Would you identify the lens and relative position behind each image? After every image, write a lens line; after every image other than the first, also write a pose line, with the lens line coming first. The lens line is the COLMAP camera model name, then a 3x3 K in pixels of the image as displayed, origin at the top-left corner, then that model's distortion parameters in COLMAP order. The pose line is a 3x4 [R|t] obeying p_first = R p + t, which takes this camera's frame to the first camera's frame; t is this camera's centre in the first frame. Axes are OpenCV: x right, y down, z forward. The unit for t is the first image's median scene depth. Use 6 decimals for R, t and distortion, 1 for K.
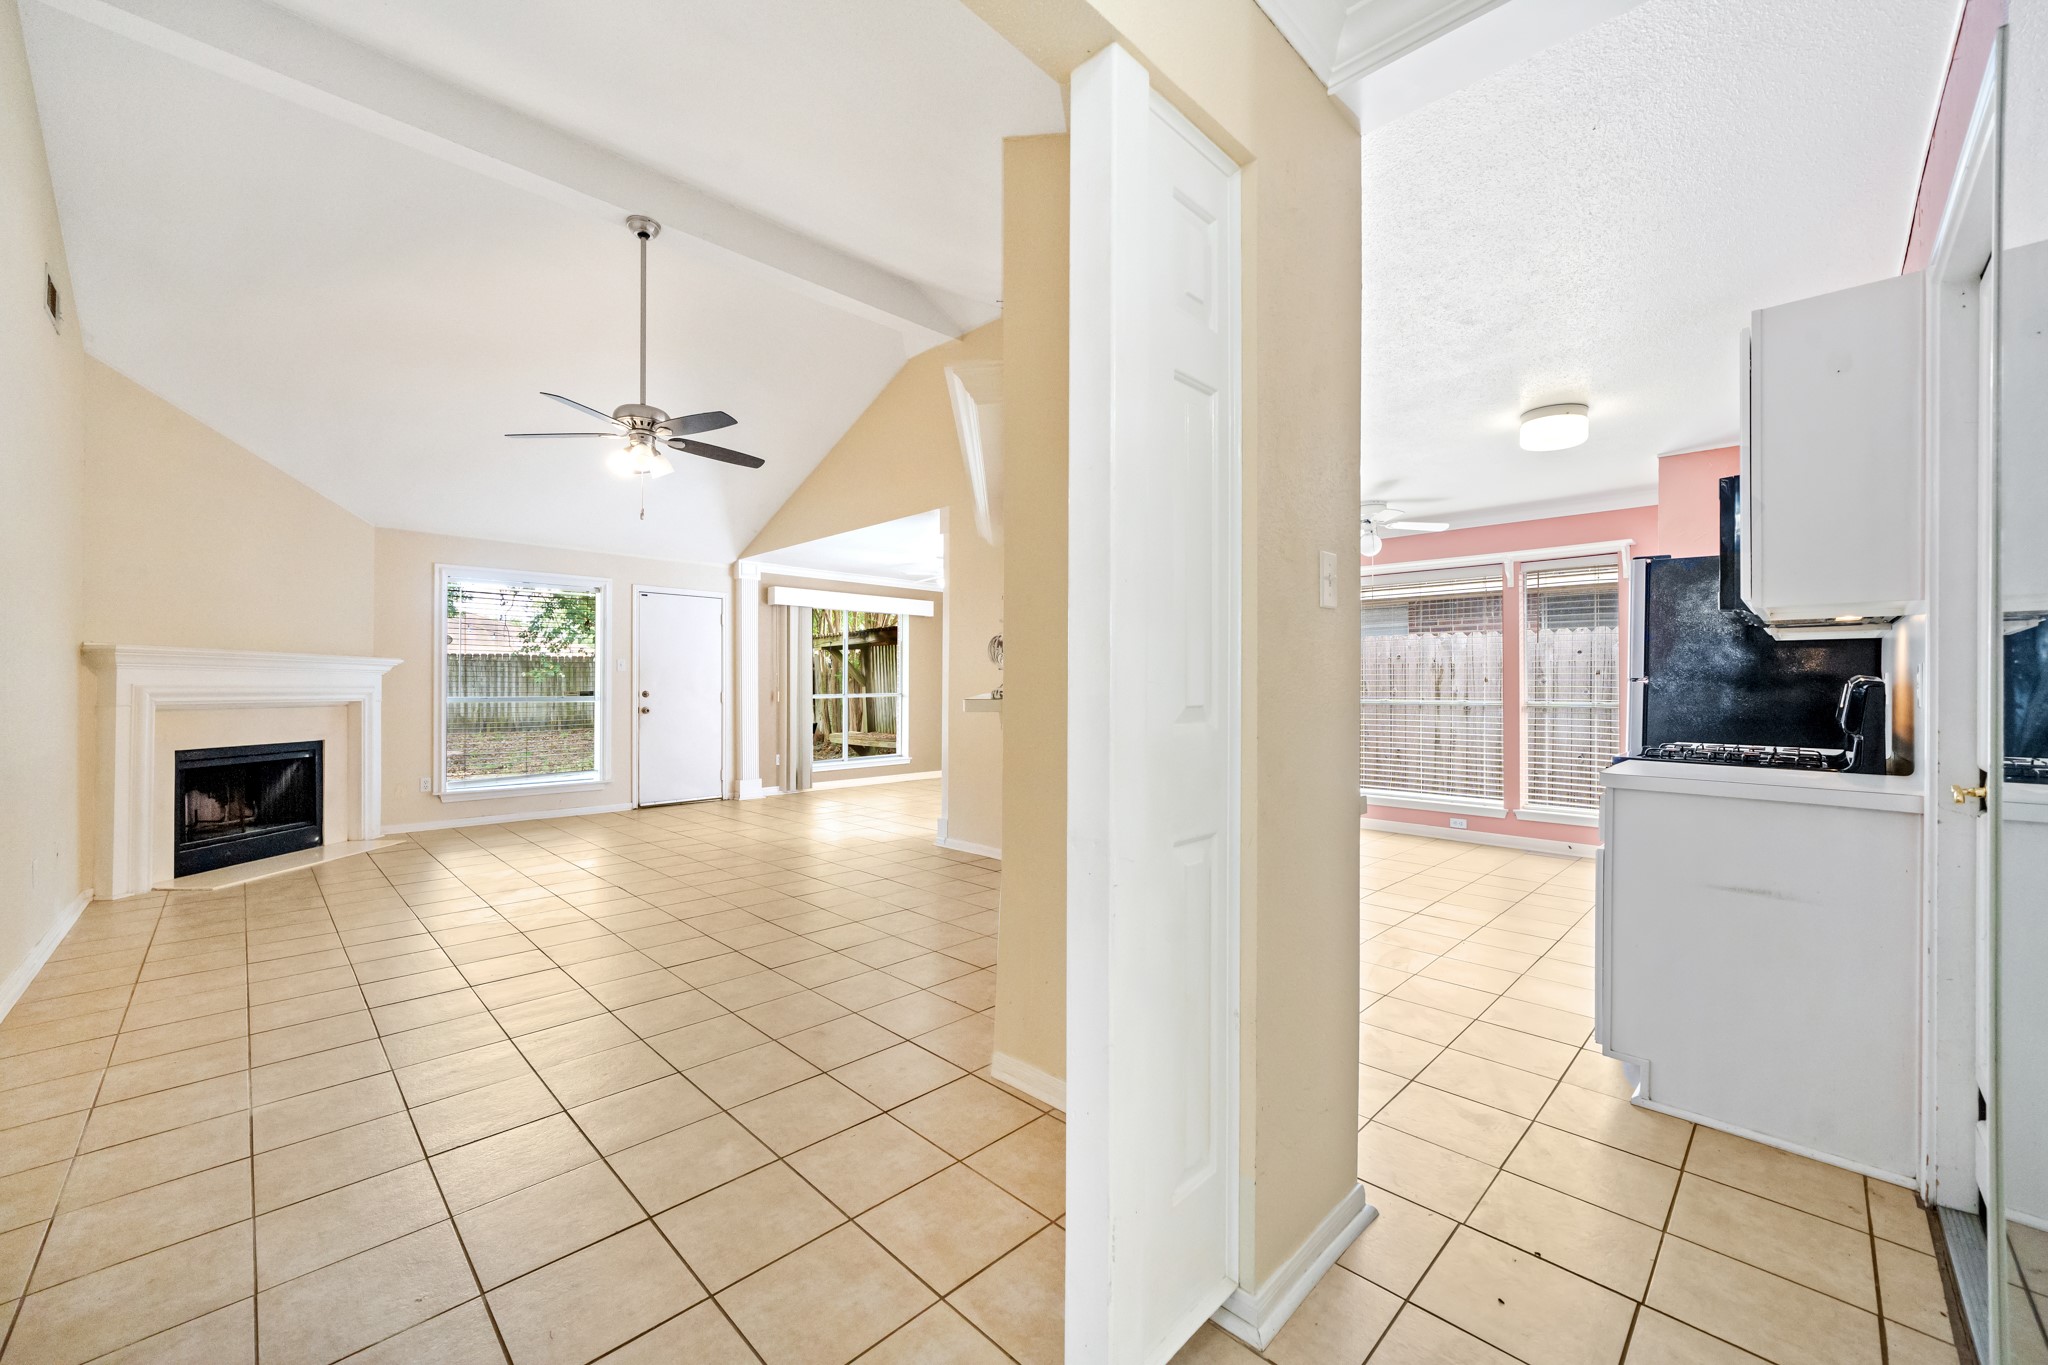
lens RADIAL K [[814.2, 0, 1014.6], [0, 814.2, 678.0], [0, 0, 1]] dist [0.000067, -0.000009]
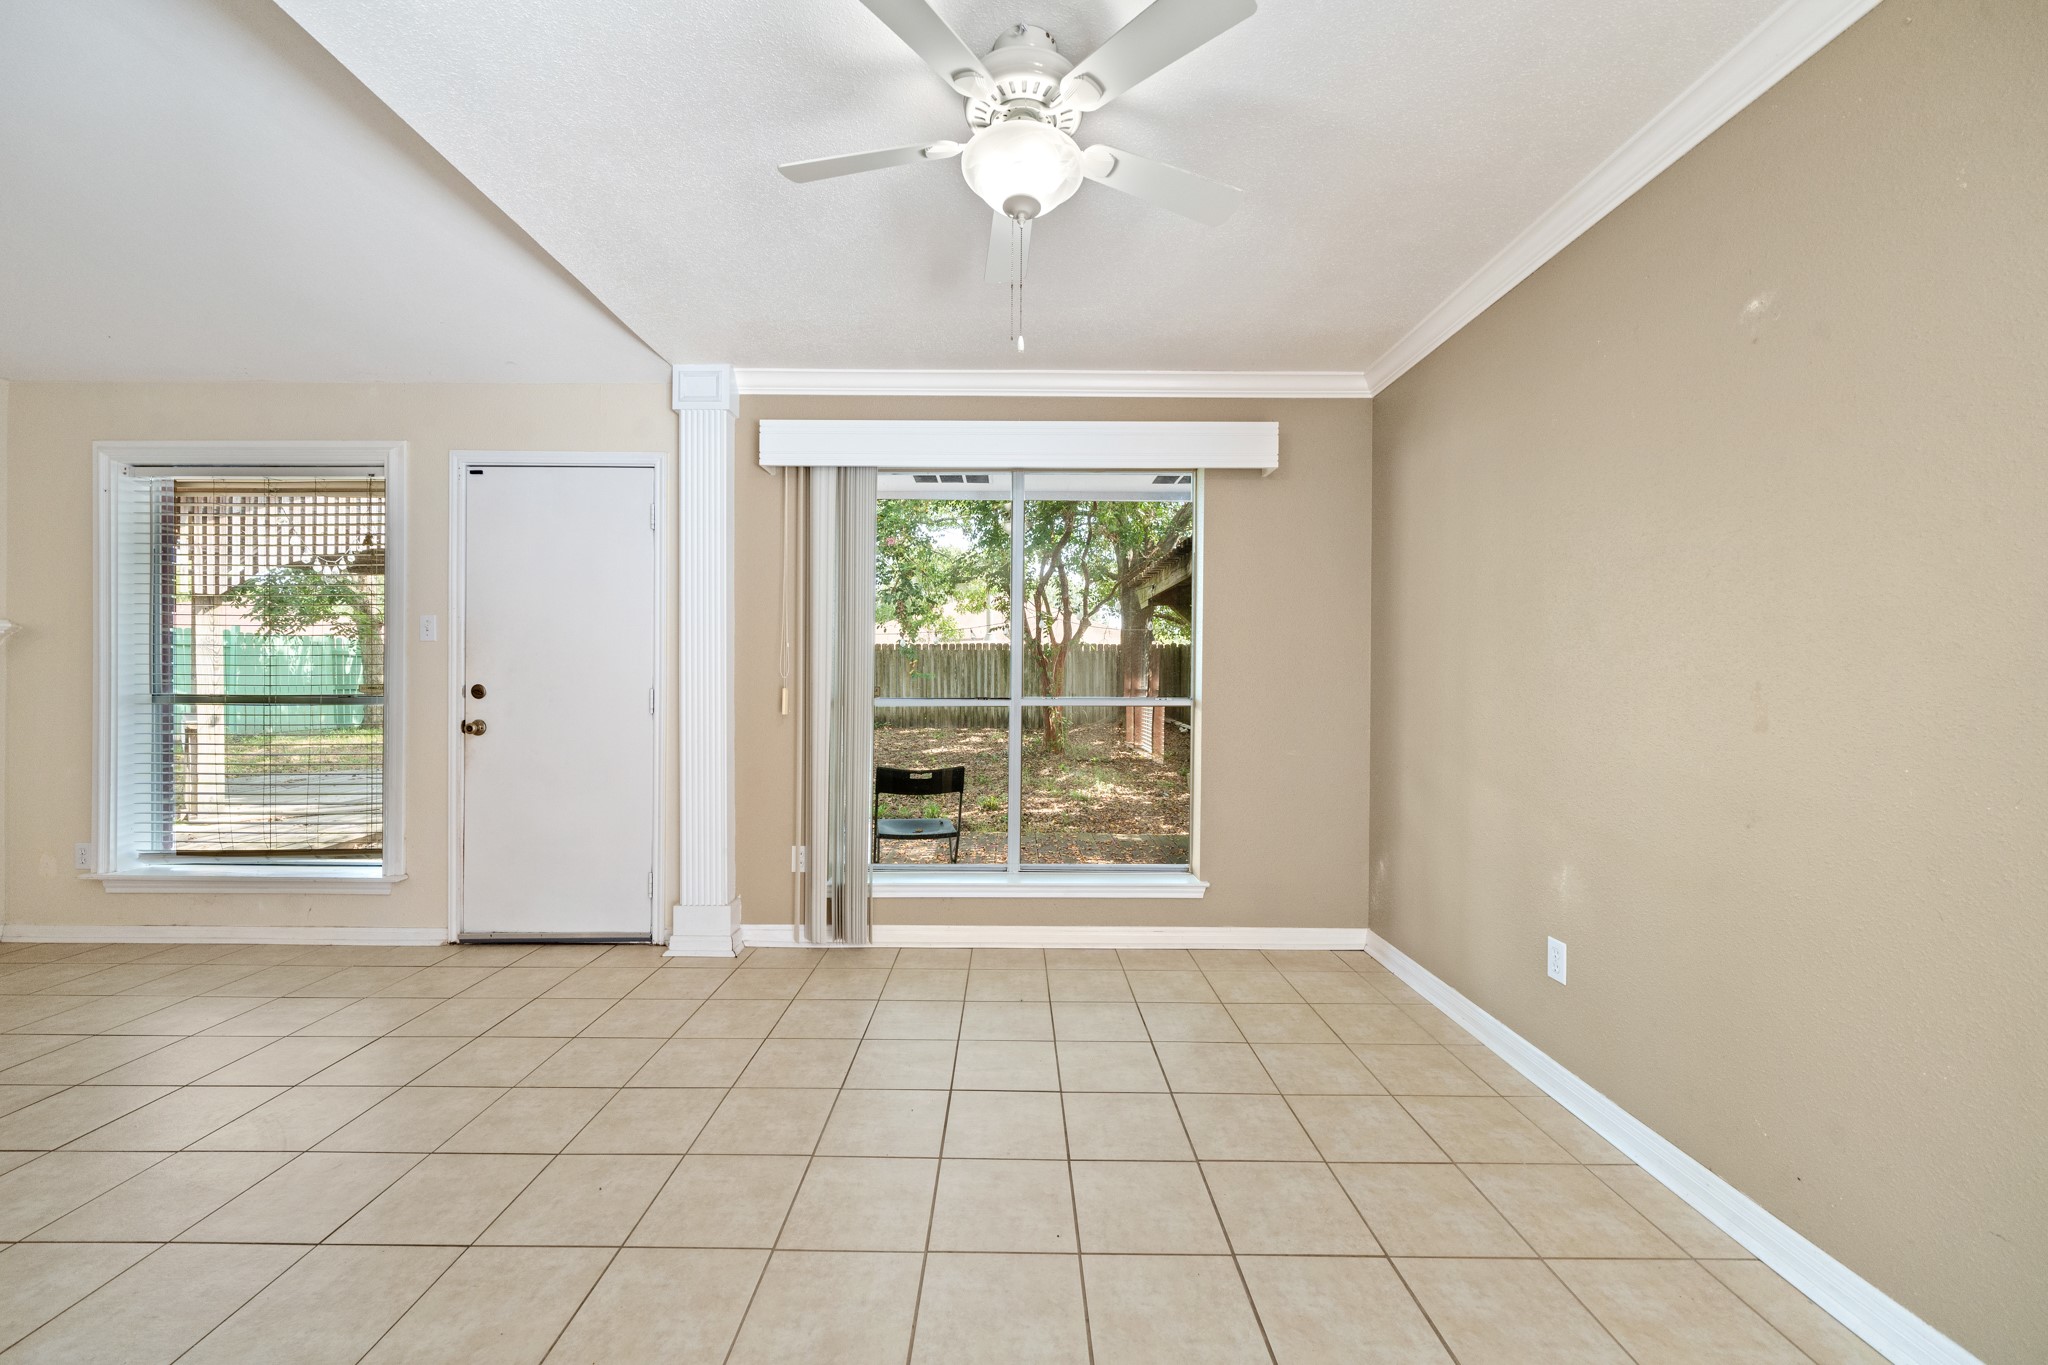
lens RADIAL K [[738.8, 0, 987.6], [0, 738.8, 694.4], [0, 0, 1]] dist [0.001011, 0.000048]
pose [[0.709782, 0.008829, -0.704366, 0.037661], [0.002494, 0.999884, 0.015047, 0.016185], [0.704417, -0.012437, 0.709677, 0.922707]]
